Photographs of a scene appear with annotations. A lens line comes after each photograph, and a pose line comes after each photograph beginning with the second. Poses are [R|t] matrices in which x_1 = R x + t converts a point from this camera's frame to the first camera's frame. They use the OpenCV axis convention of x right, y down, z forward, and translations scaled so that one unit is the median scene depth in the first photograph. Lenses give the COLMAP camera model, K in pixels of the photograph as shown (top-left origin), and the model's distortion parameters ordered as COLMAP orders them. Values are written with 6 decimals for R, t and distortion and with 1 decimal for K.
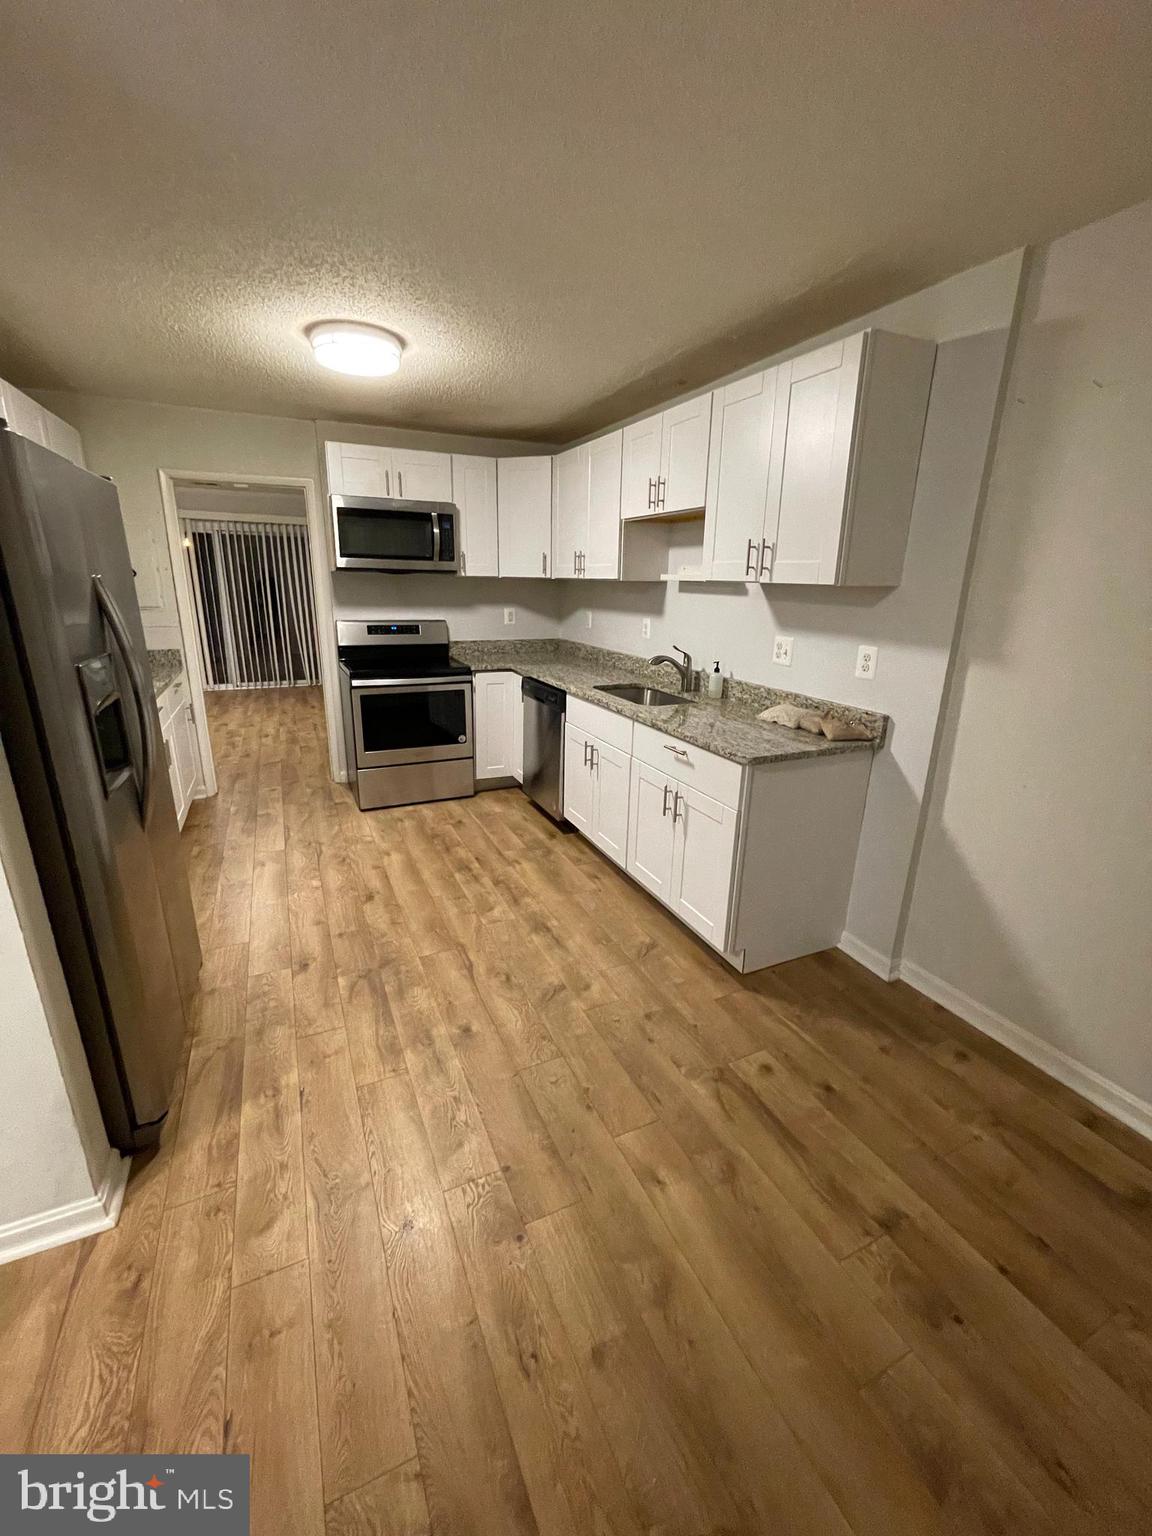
lens RADIAL K [[623.5, 0, 574.0], [0, 623.5, 759.7], [0, 0, 1]] dist [-0.001083, 0.000269]
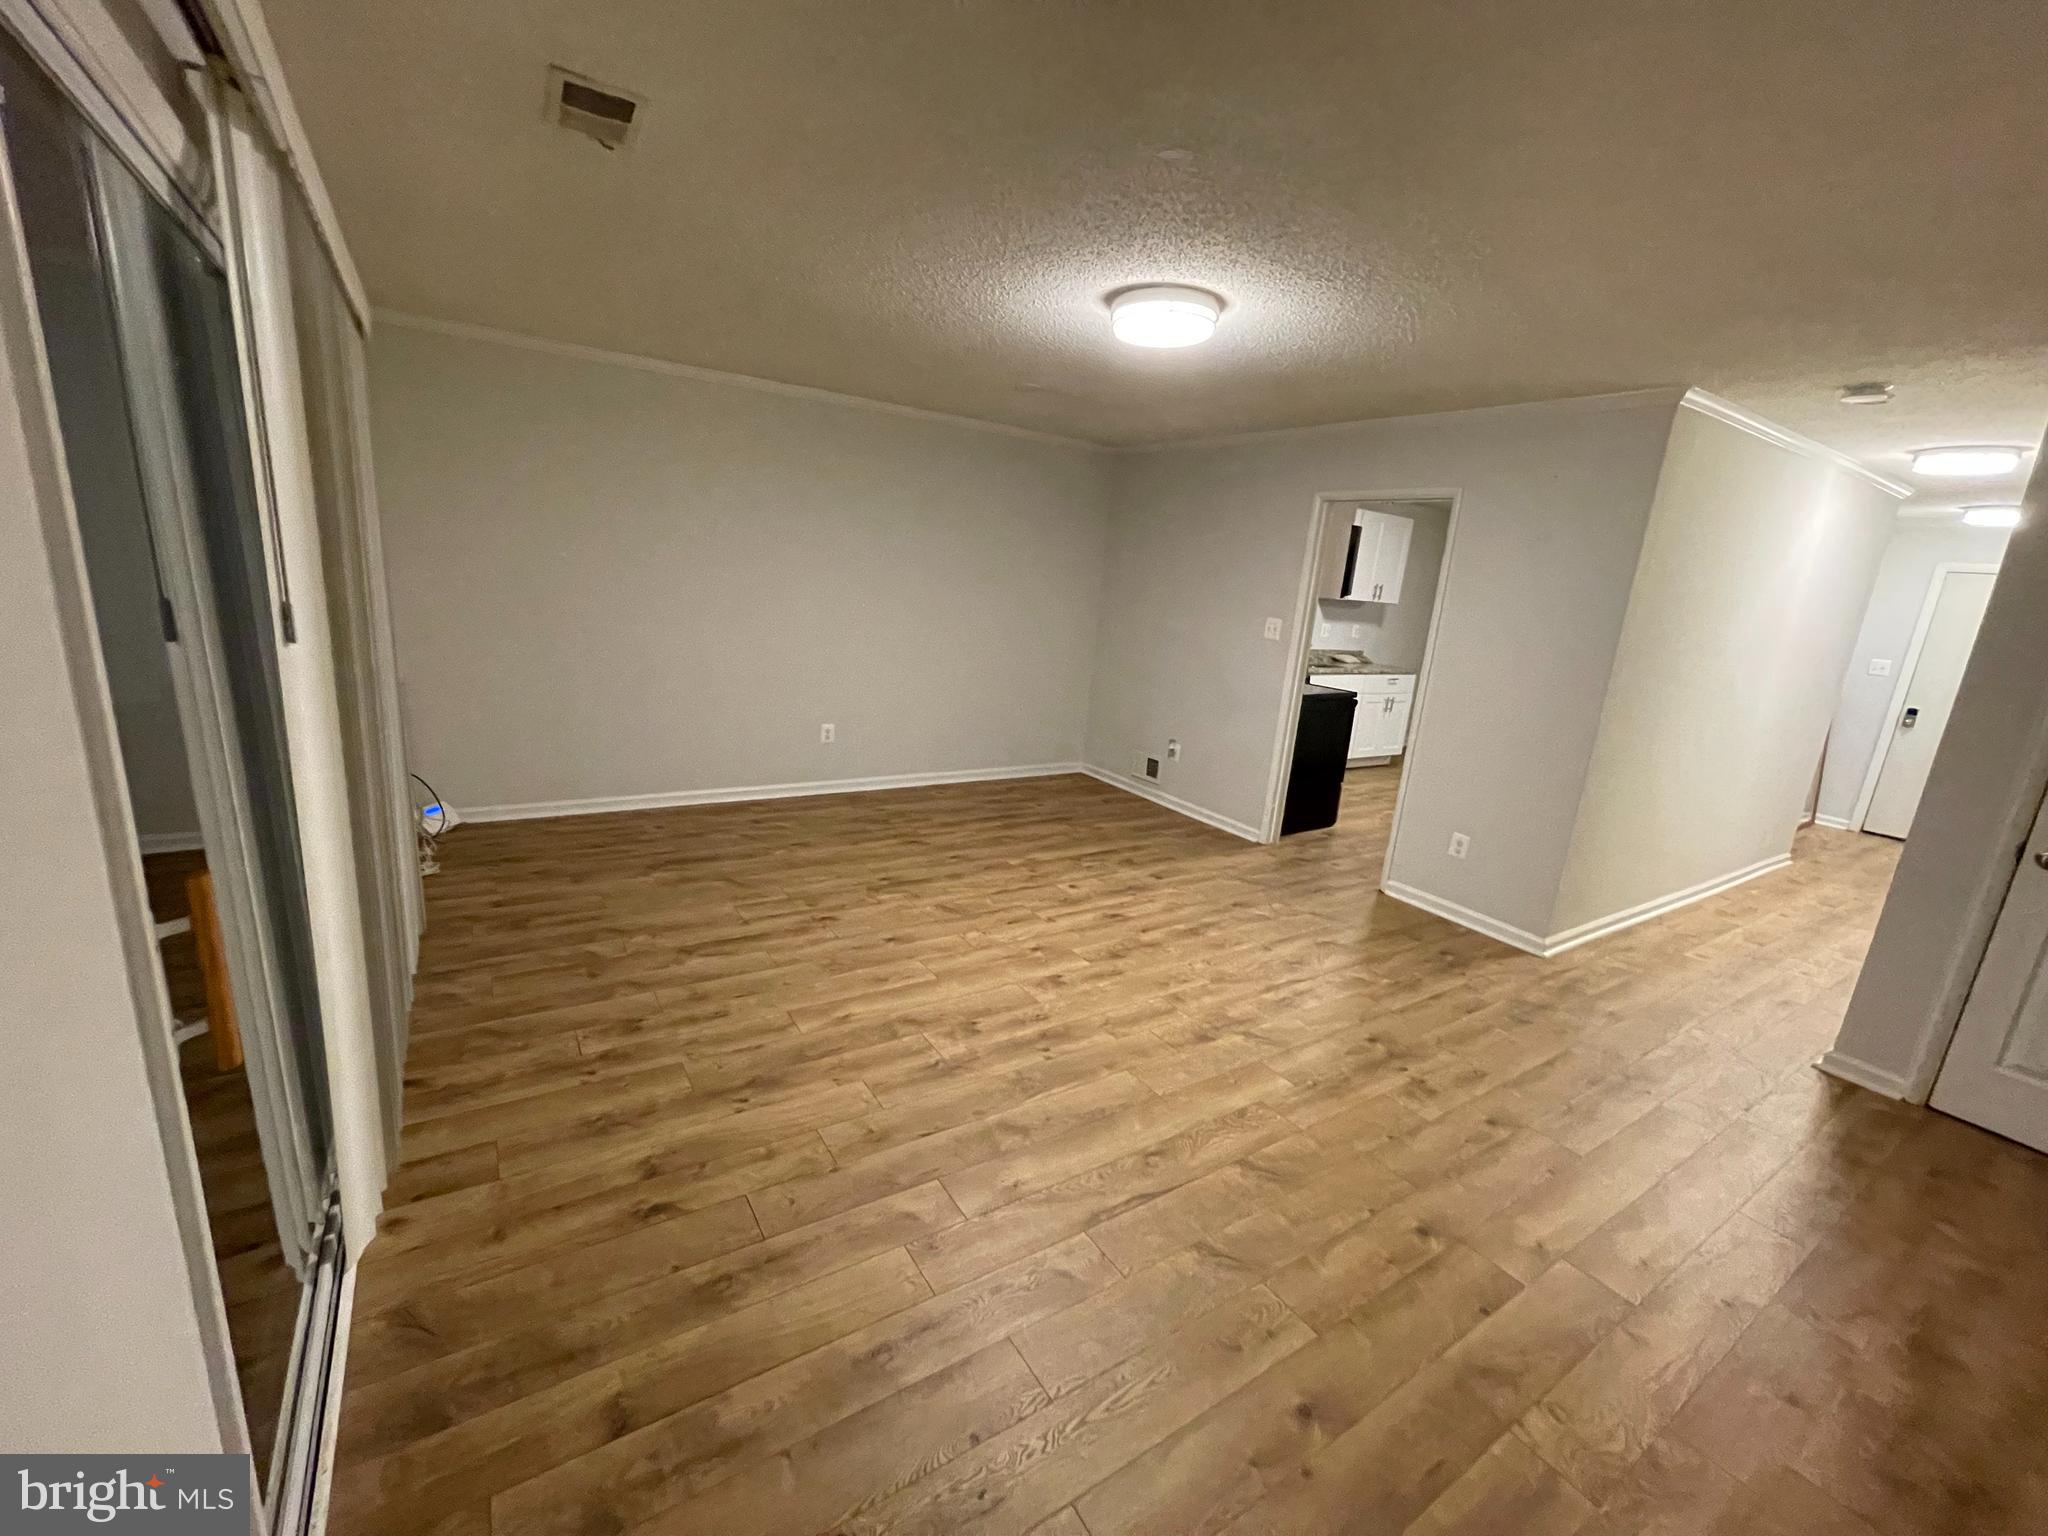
lens RADIAL K [[831.3, 0, 1017.5], [0, 831.3, 771.1], [0, 0, 1]] dist [-0.001083, 0.000269]
pose [[-0.143963, -0.261044, 0.954532, -2.057638], [0.201288, 0.936690, 0.286523, -0.665049], [-0.968895, 0.233384, -0.082303, 2.110299]]
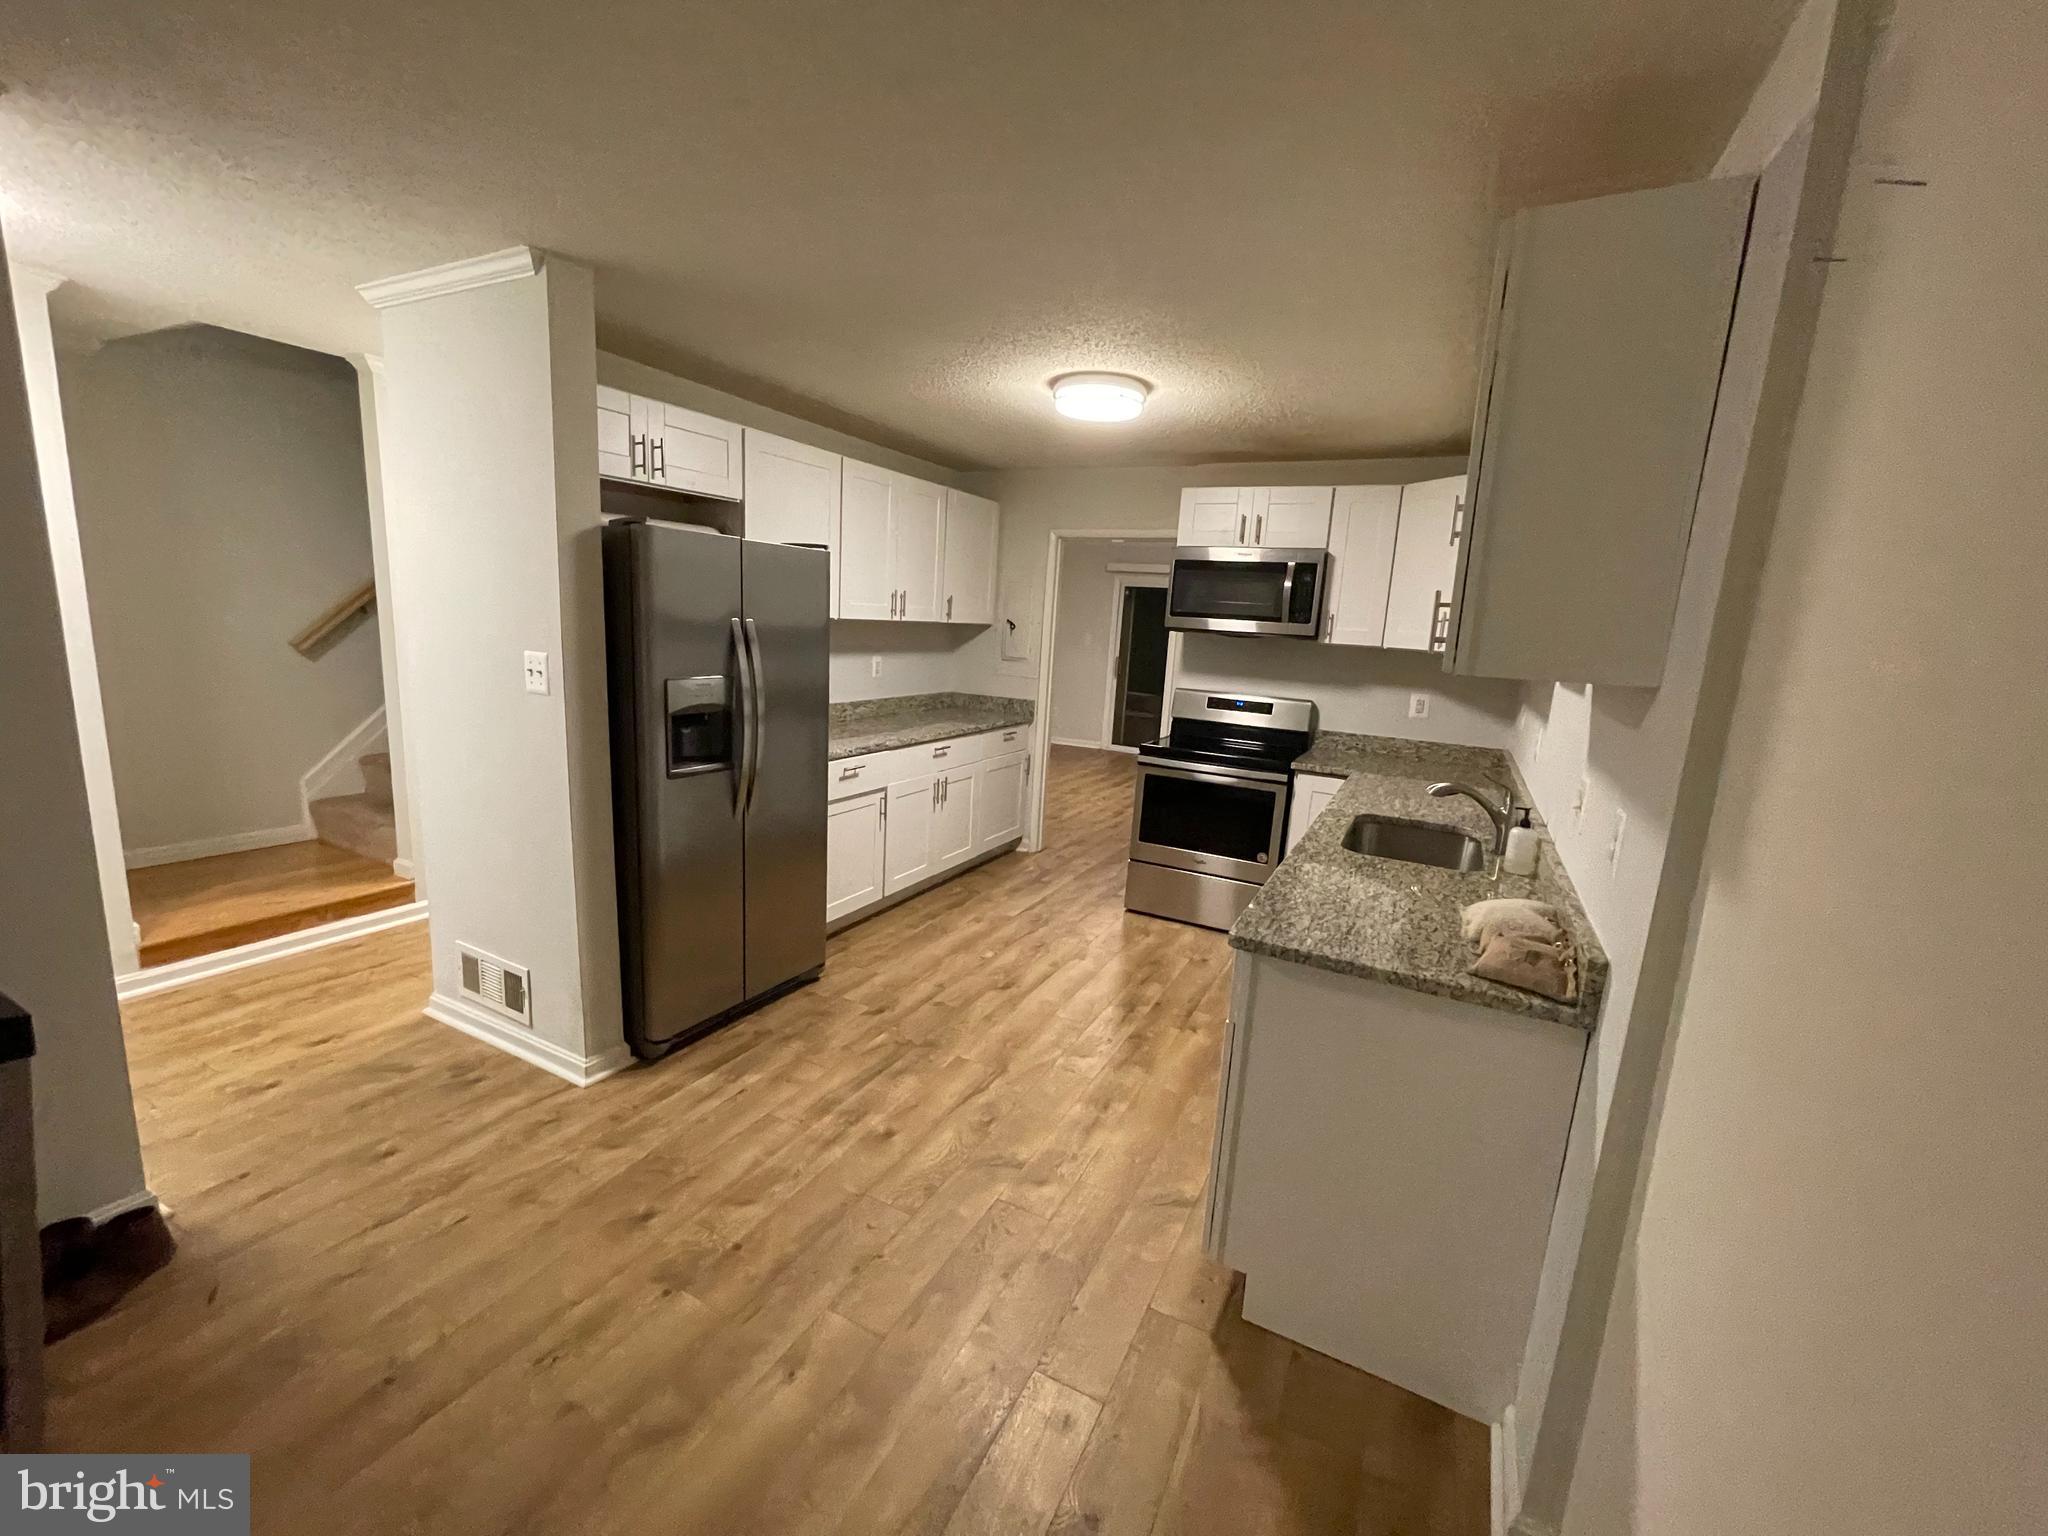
lens RADIAL K [[831.3, 0, 1015.3], [0, 831.3, 766.1], [0, 0, 1]] dist [-0.001083, 0.000269]
pose [[0.610362, 0.158867, -0.776028, 0.521262], [-0.266317, 0.963809, -0.012154, -0.065743], [0.746012, 0.214088, 0.630581, 0.200053]]
